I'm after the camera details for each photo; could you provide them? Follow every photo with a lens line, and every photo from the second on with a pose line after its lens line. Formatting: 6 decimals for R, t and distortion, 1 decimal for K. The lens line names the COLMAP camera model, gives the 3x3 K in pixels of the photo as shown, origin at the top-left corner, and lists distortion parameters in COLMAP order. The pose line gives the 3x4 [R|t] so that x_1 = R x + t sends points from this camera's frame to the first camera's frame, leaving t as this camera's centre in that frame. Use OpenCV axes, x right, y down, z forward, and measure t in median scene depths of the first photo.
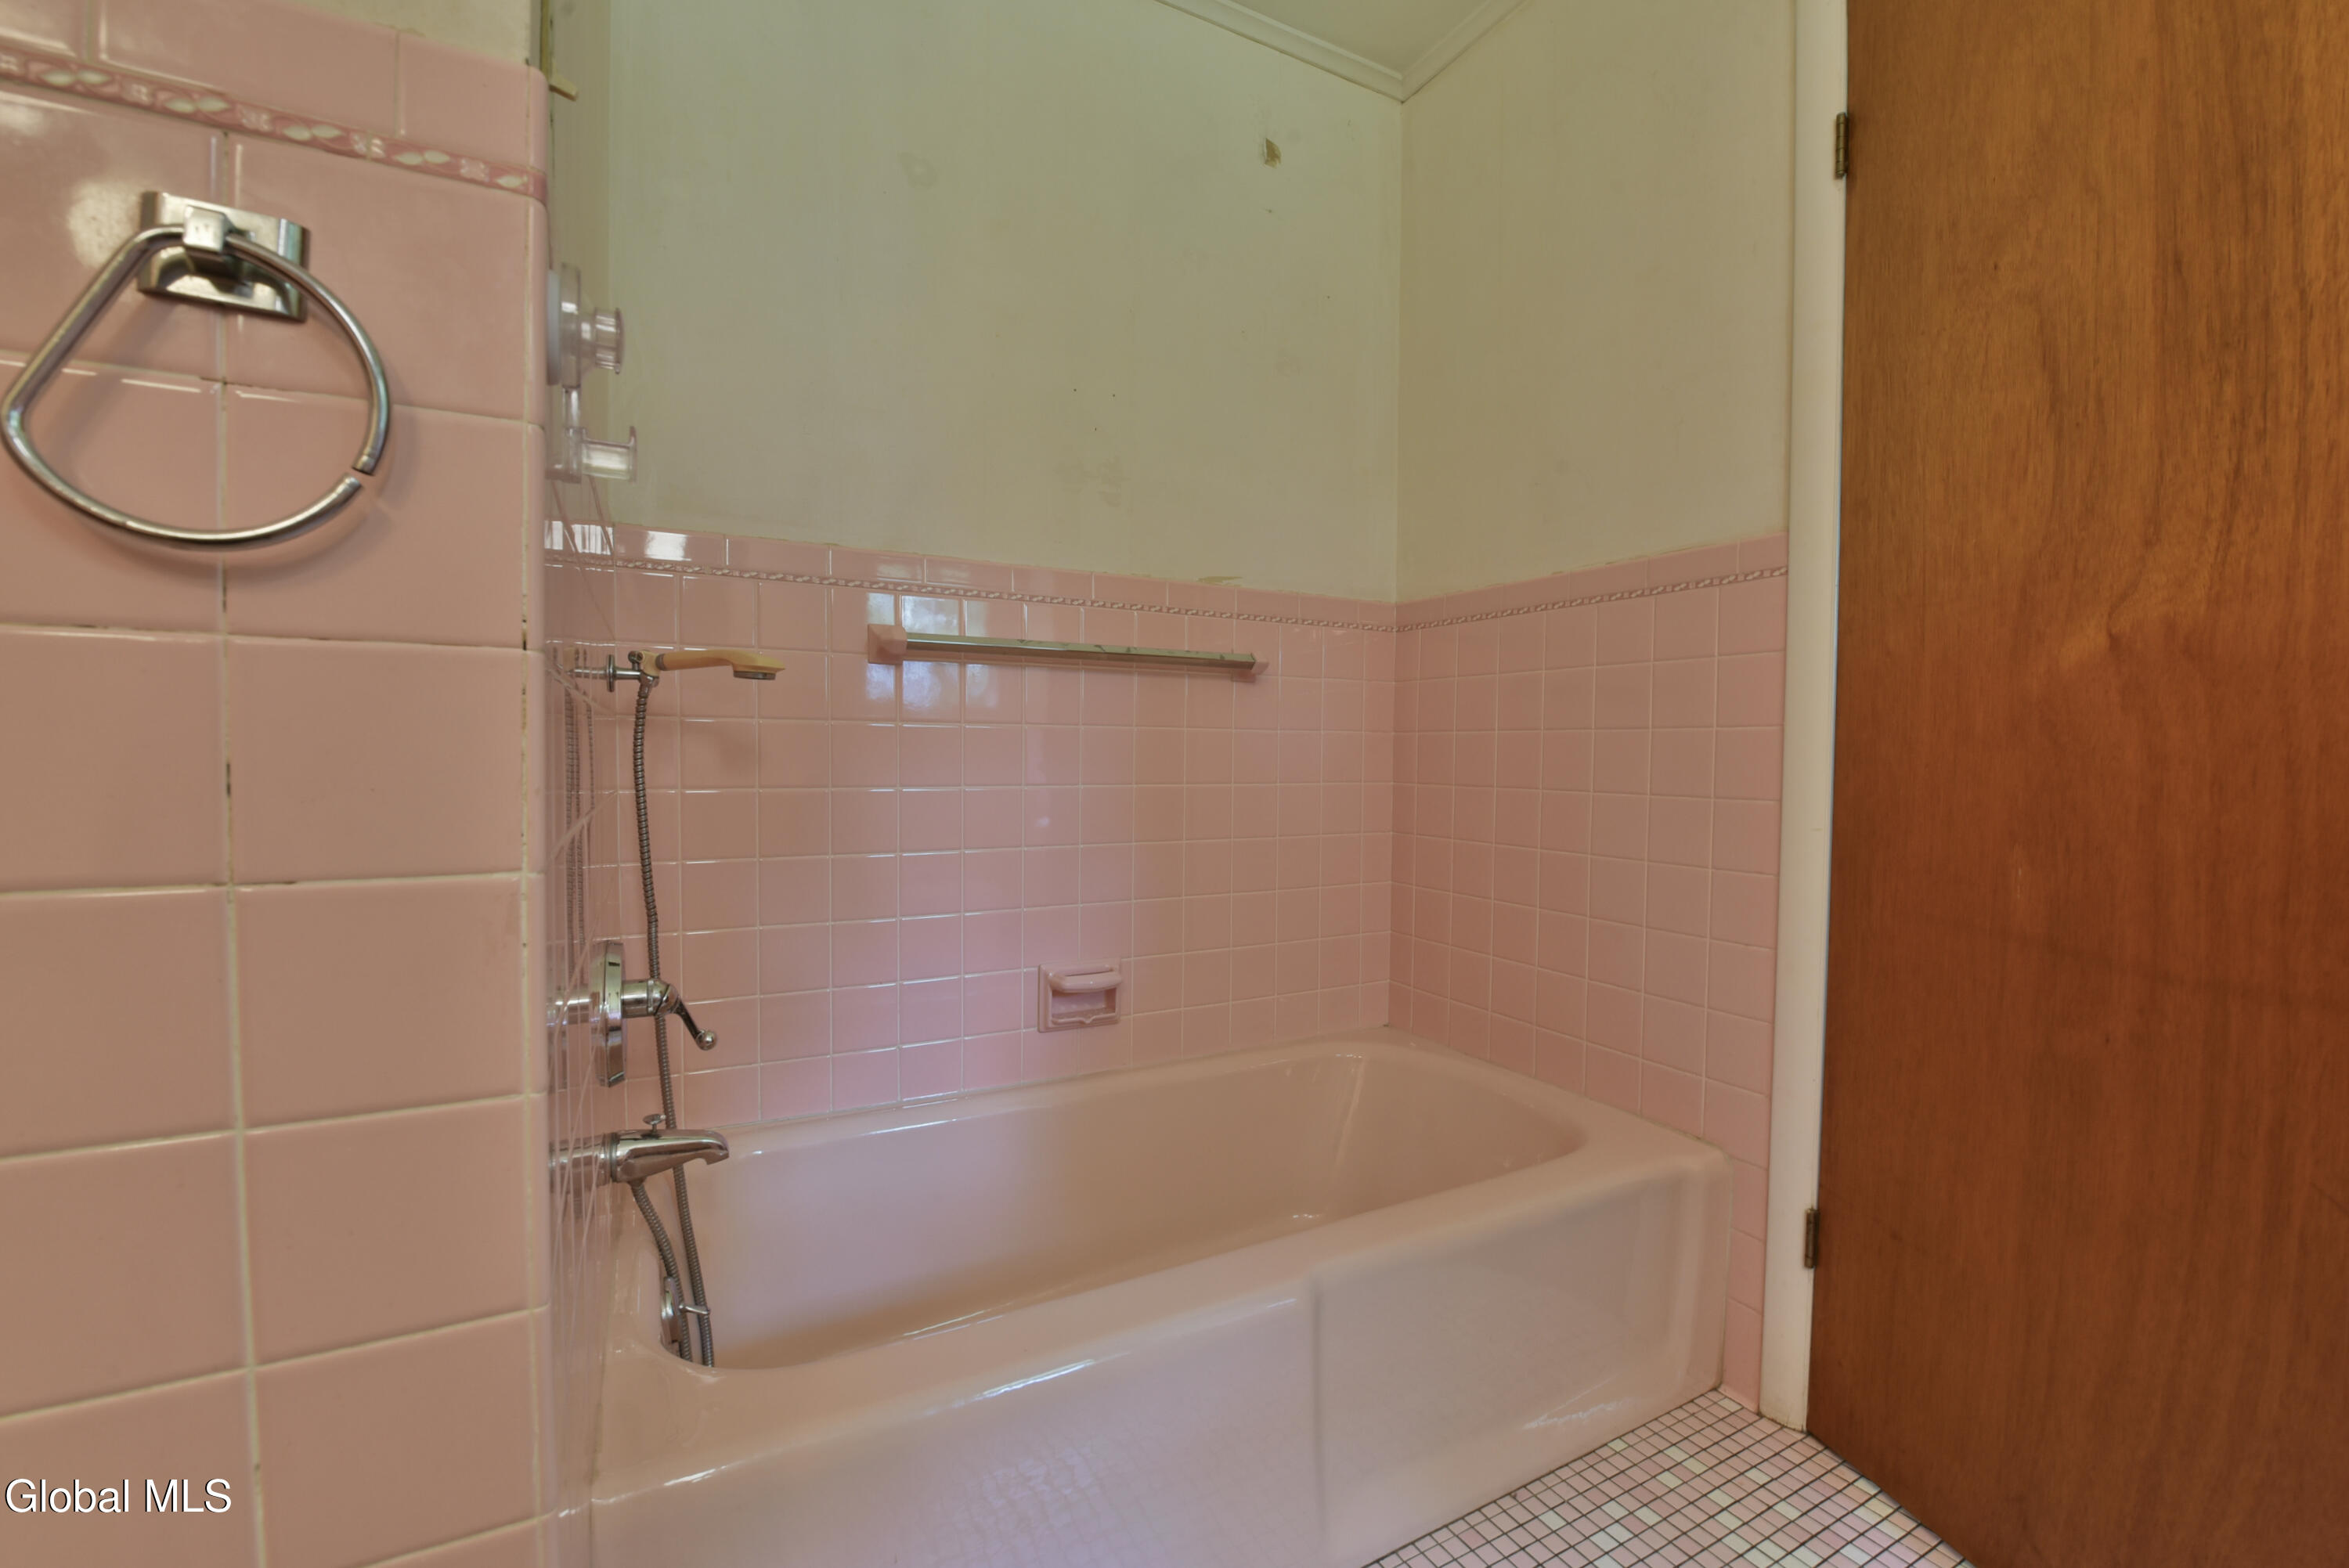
lens RADIAL K [[942.6, 0, 1176.9], [0, 942.6, 786.2], [0, 0, 1]] dist [-0.016536, -0.000886]
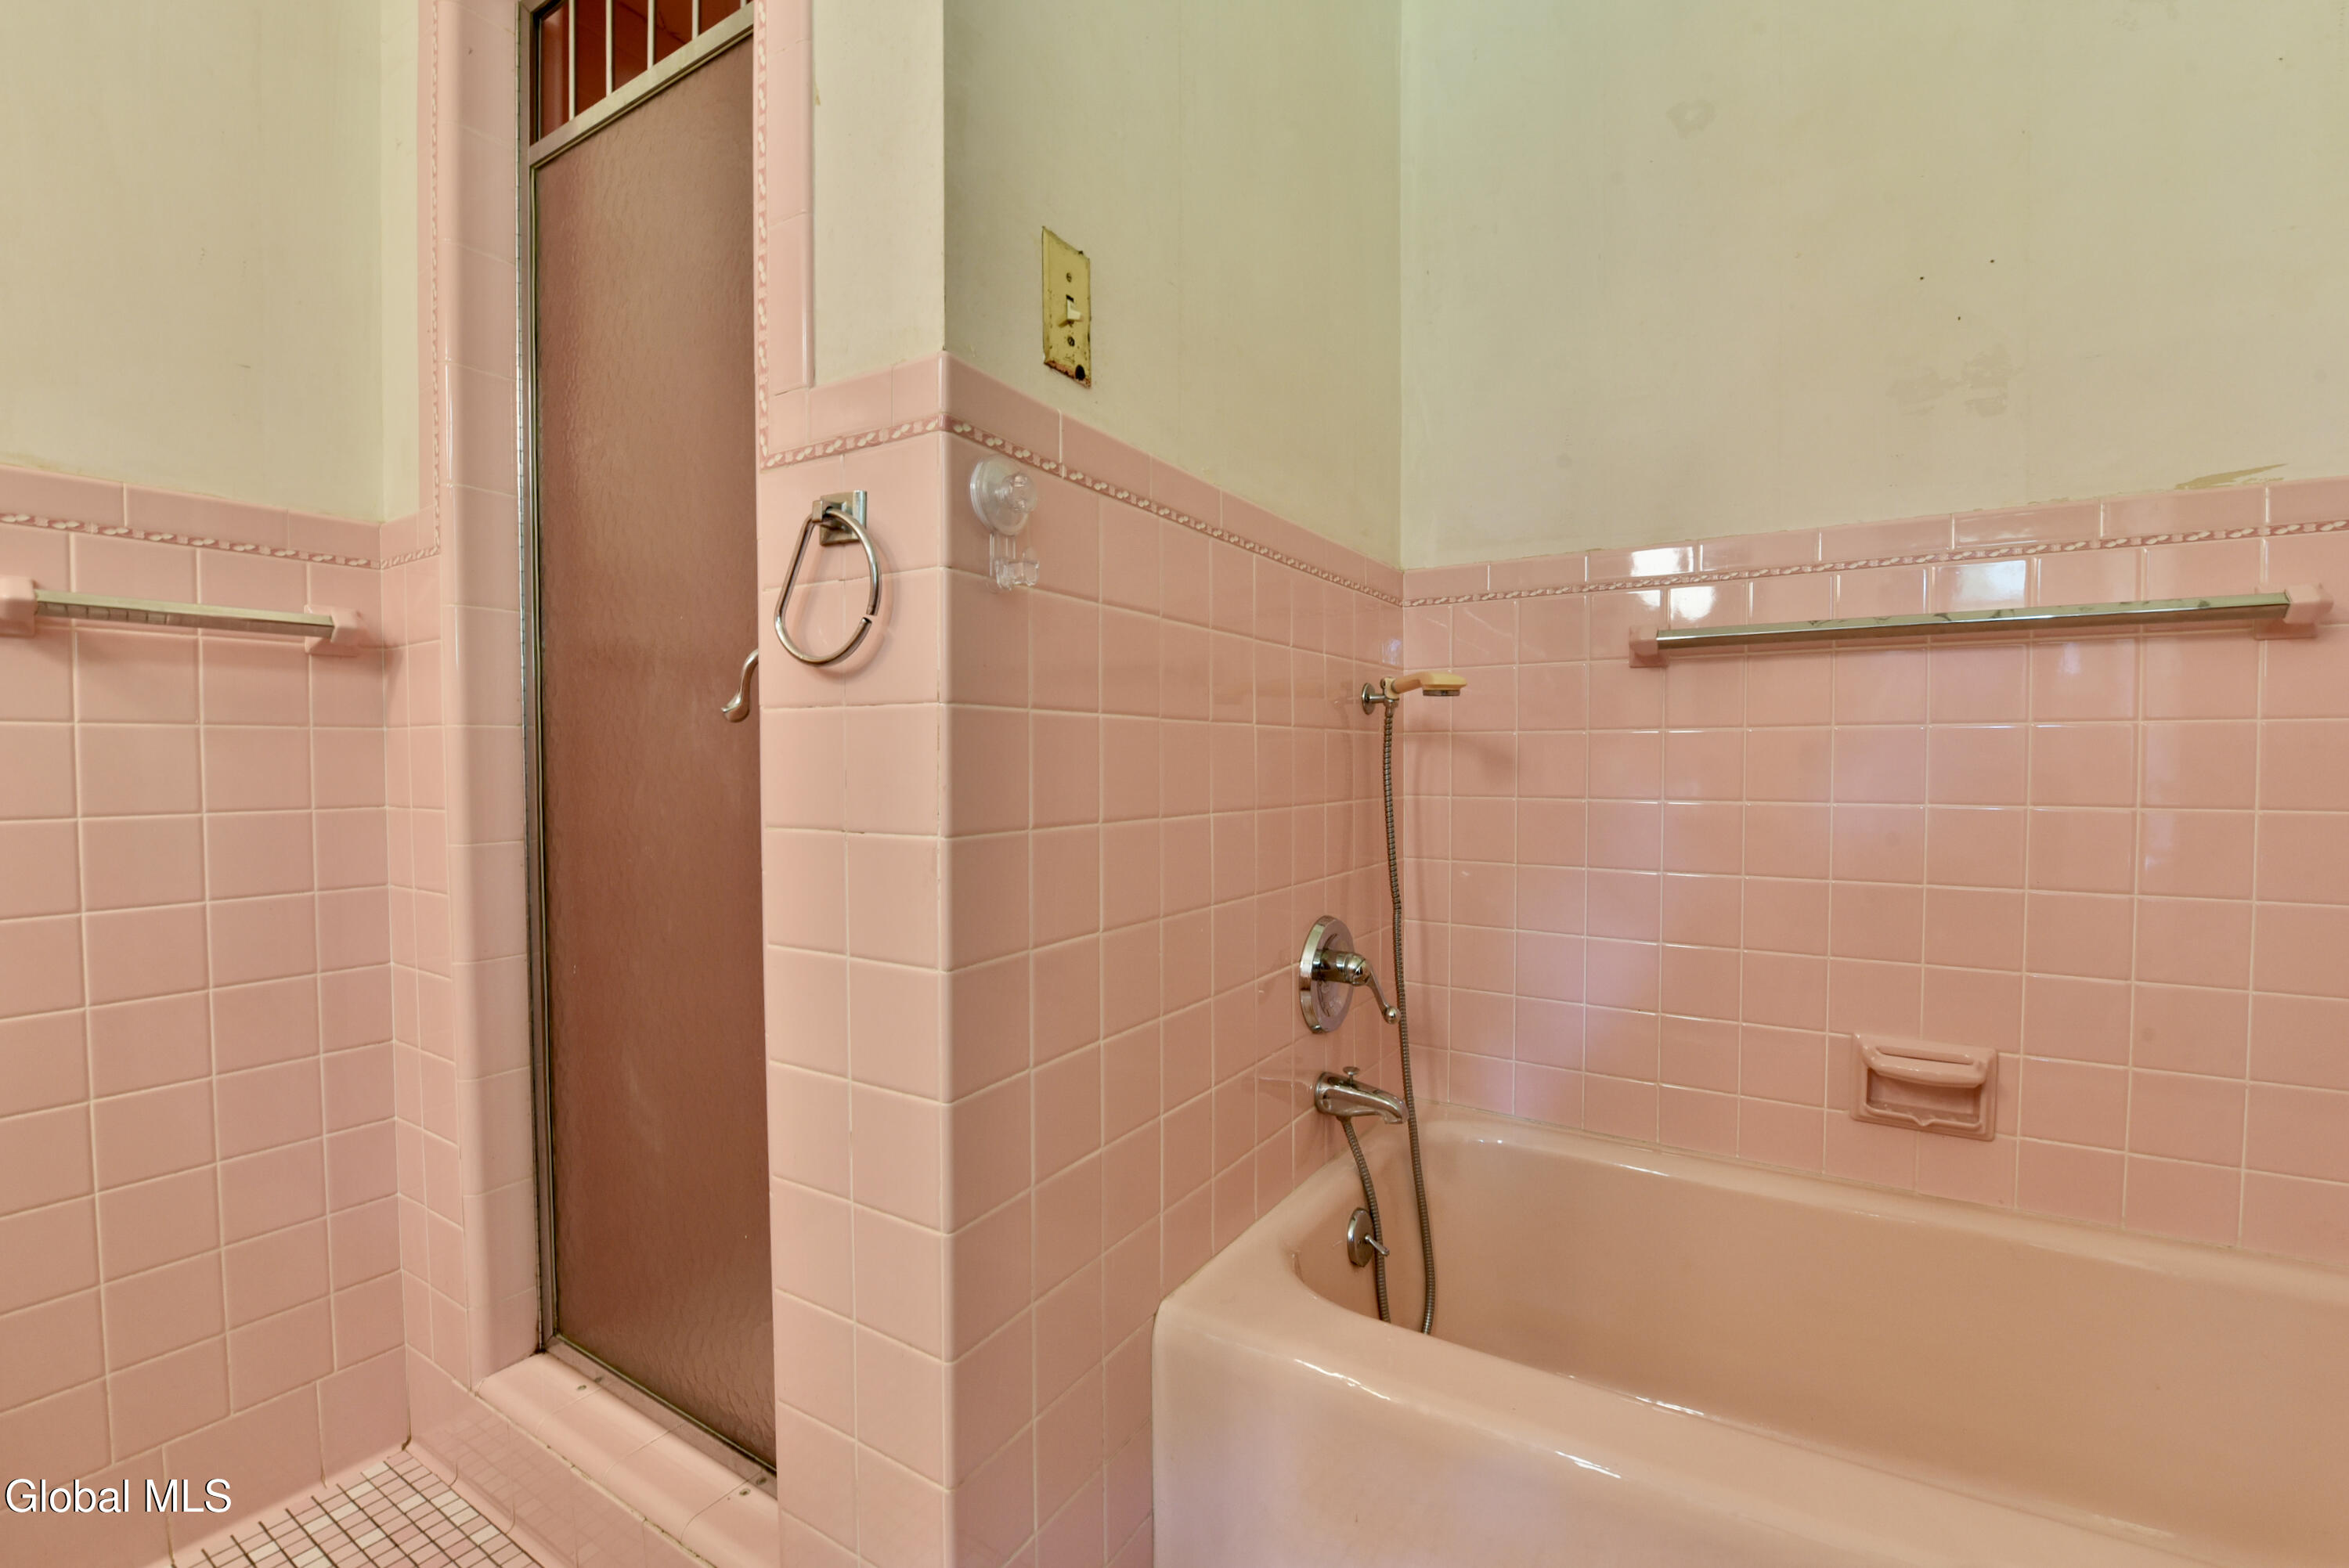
lens RADIAL K [[942.6, 0, 1176.9], [0, 942.6, 786.2], [0, 0, 1]] dist [-0.016536, -0.000886]
pose [[0.520999, 0.012463, -0.853466, 0.238594], [-0.023158, 0.999732, 0.000462, -0.001952], [0.853243, 0.019524, 0.521148, 0.122796]]
